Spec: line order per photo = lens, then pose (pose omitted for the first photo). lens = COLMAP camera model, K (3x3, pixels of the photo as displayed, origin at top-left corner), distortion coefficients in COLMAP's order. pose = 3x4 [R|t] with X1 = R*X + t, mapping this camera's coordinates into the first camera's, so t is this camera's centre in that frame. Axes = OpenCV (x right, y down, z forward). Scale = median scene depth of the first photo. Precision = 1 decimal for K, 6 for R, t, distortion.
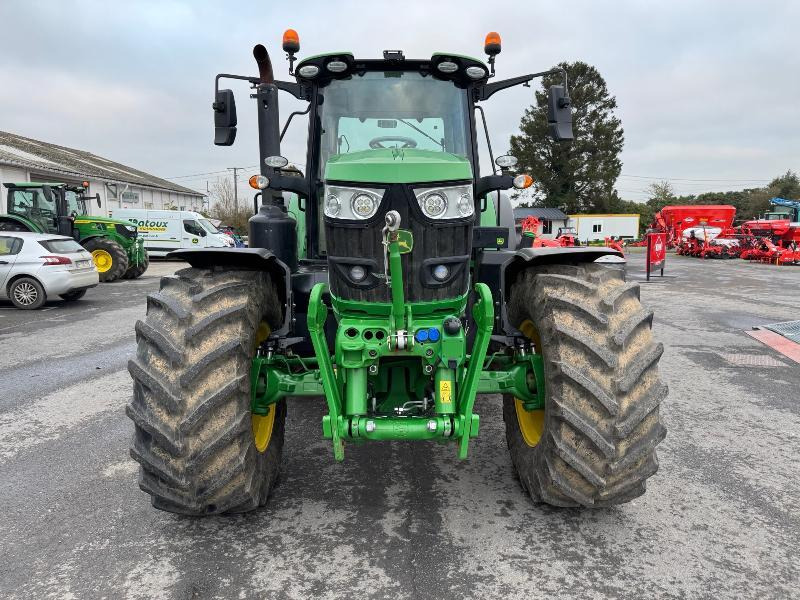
lens RADIAL K [[569.5, 0, 405.8], [0, 569.5, 301.2], [0, 0, 1]] dist [0.024401, -0.027204]
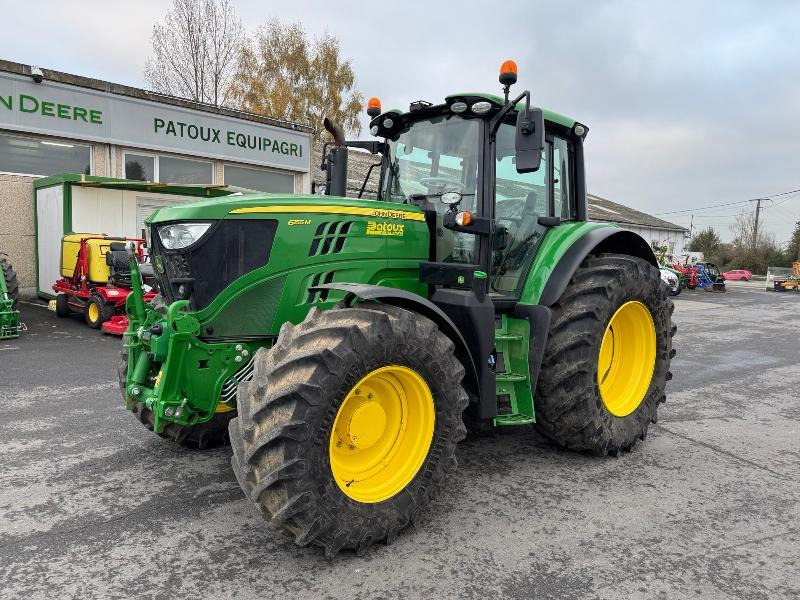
lens RADIAL K [[569.5, 0, 399.8], [0, 569.5, 291.4], [0, 0, 1]] dist [0.024401, -0.027204]
pose [[0.625918, 0.081346, -0.775635, 0.813968], [-0.140230, 0.990075, -0.009326, -0.061237], [0.767178, 0.114605, 0.631113, 0.316068]]
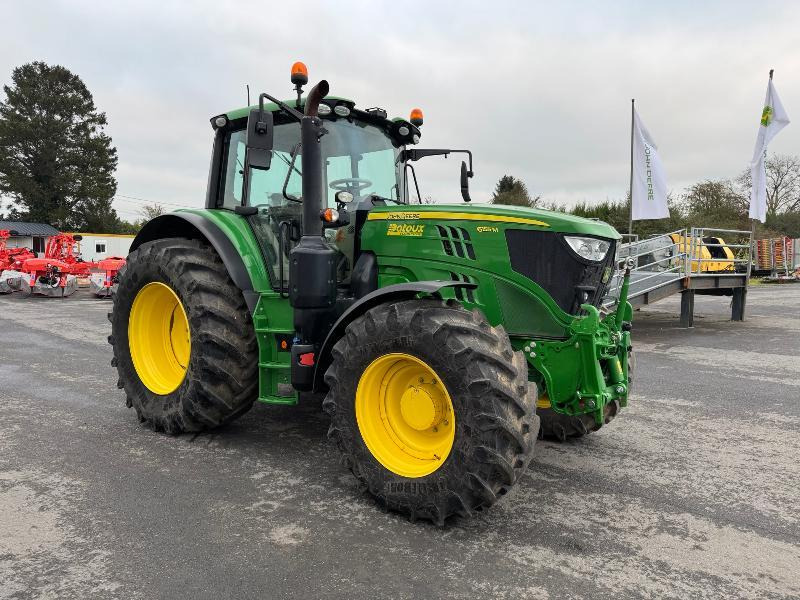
lens RADIAL K [[569.5, 0, 401.0], [0, 569.5, 299.7], [0, 0, 1]] dist [0.024401, -0.027204]
pose [[0.624665, -0.037694, 0.779983, -0.886833], [0.067436, 0.997707, -0.005792, -0.039257], [-0.777976, 0.056217, 0.625774, 0.251495]]
